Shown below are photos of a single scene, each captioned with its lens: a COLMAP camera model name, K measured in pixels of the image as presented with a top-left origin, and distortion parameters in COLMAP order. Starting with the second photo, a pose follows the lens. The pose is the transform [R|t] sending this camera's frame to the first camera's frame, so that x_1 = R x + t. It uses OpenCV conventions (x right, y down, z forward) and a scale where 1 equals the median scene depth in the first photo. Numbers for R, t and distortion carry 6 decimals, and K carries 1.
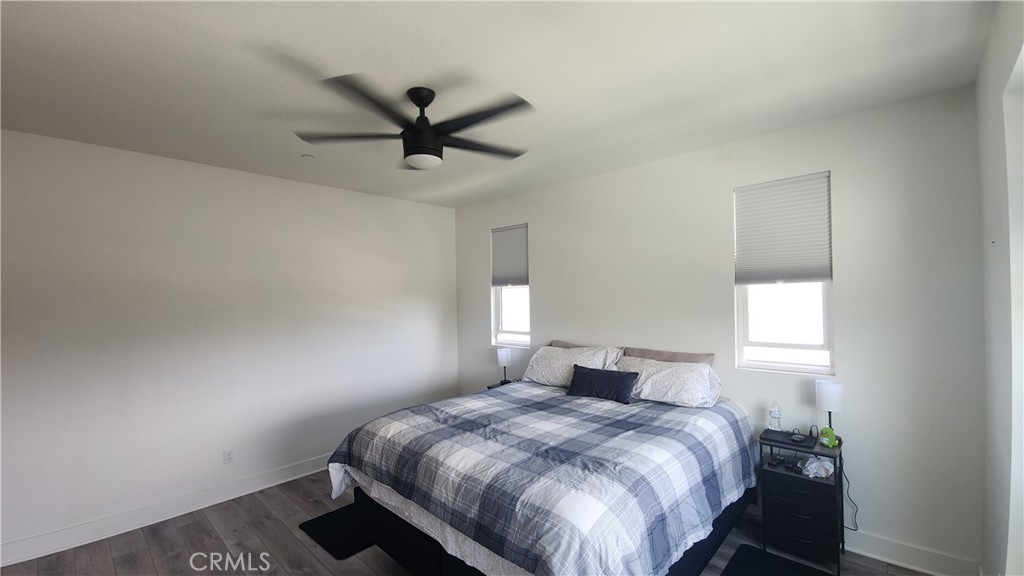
lens RADIAL K [[419.1, 0, 511.0], [0, 419.1, 284.5], [0, 0, 1]] dist [0.001967, 0.000233]
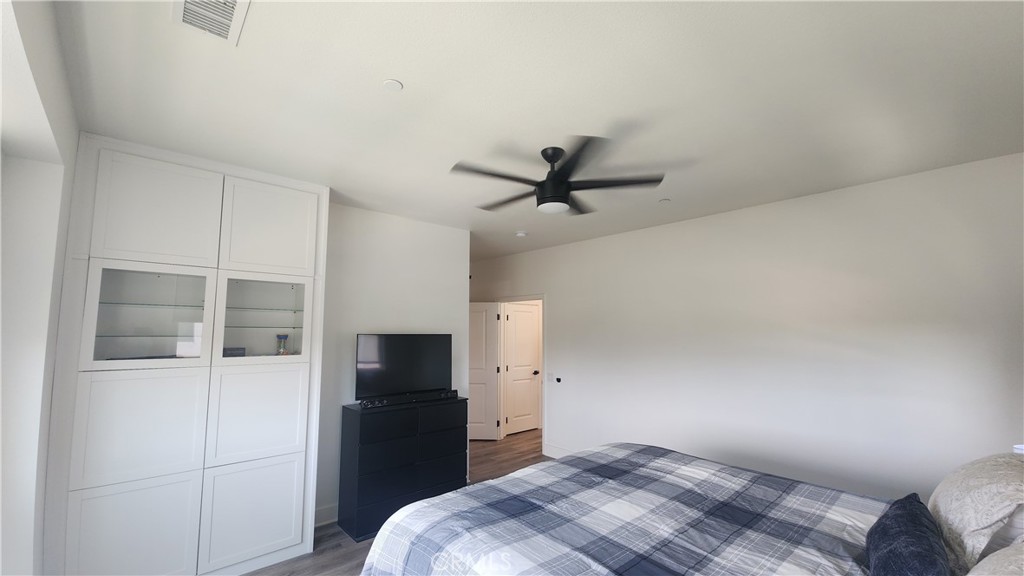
lens RADIAL K [[419.1, 0, 510.8], [0, 419.1, 294.1], [0, 0, 1]] dist [0.001967, 0.000233]
pose [[-0.080044, -0.072984, -0.994116, 0.796863], [0.013008, 0.997155, -0.074254, 0.030164], [0.996706, -0.018875, -0.078867, 0.857082]]
